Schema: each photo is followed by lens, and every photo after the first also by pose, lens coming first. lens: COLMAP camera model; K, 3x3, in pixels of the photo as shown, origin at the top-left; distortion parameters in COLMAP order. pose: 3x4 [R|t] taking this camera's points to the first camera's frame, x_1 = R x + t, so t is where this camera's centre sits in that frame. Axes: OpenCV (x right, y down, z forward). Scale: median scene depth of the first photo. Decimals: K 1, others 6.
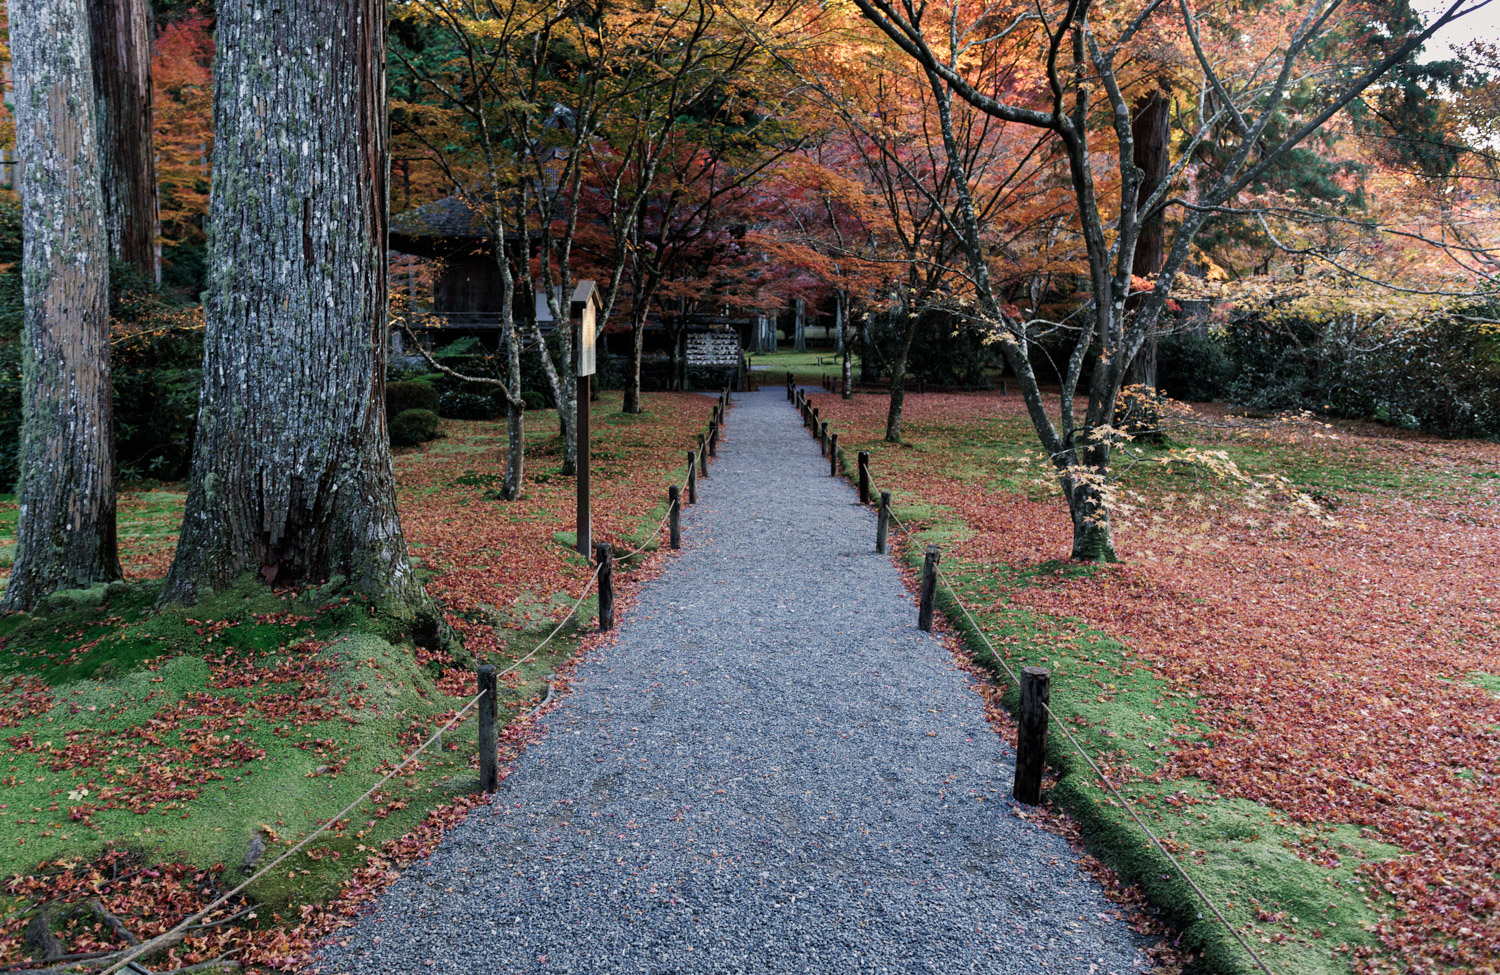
lens RADIAL K [[936.3, 0, 750.1], [0, 936.3, 485.1], [0, 0, 1]] dist [0.002296, 0.000750]
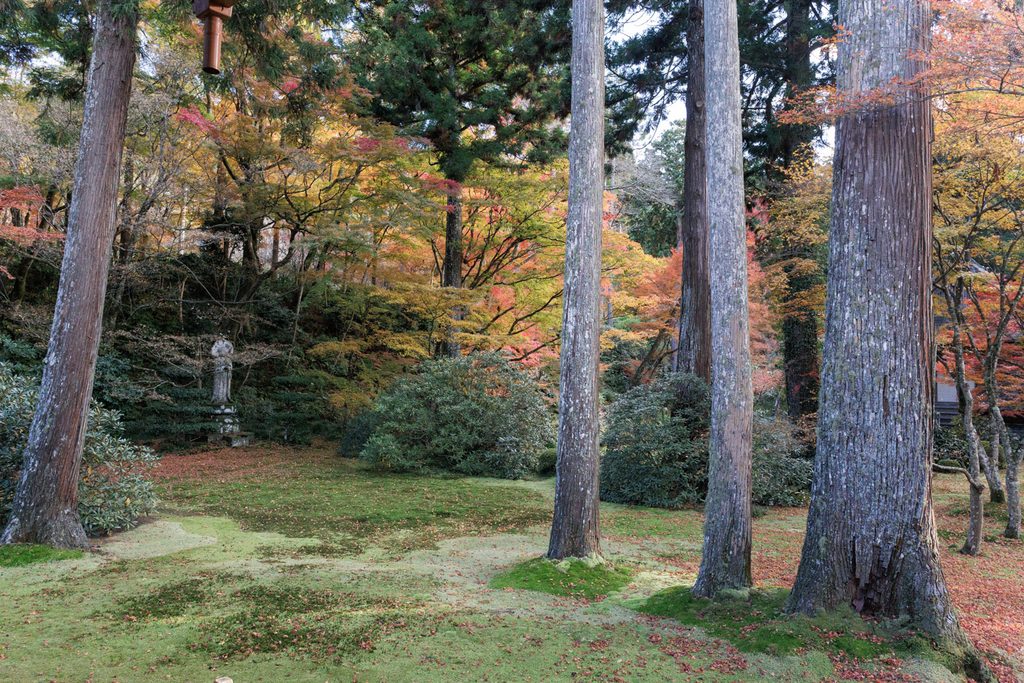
lens RADIAL K [[664.2, 0, 511.8], [0, 664.2, 341.7], [0, 0, 1]] dist [0.000906, -0.003579]
pose [[0.801491, -0.022758, -0.597574, -0.296363], [-0.082410, 0.985538, -0.148064, -0.134495], [0.592301, 0.167918, 0.788024, -0.335177]]
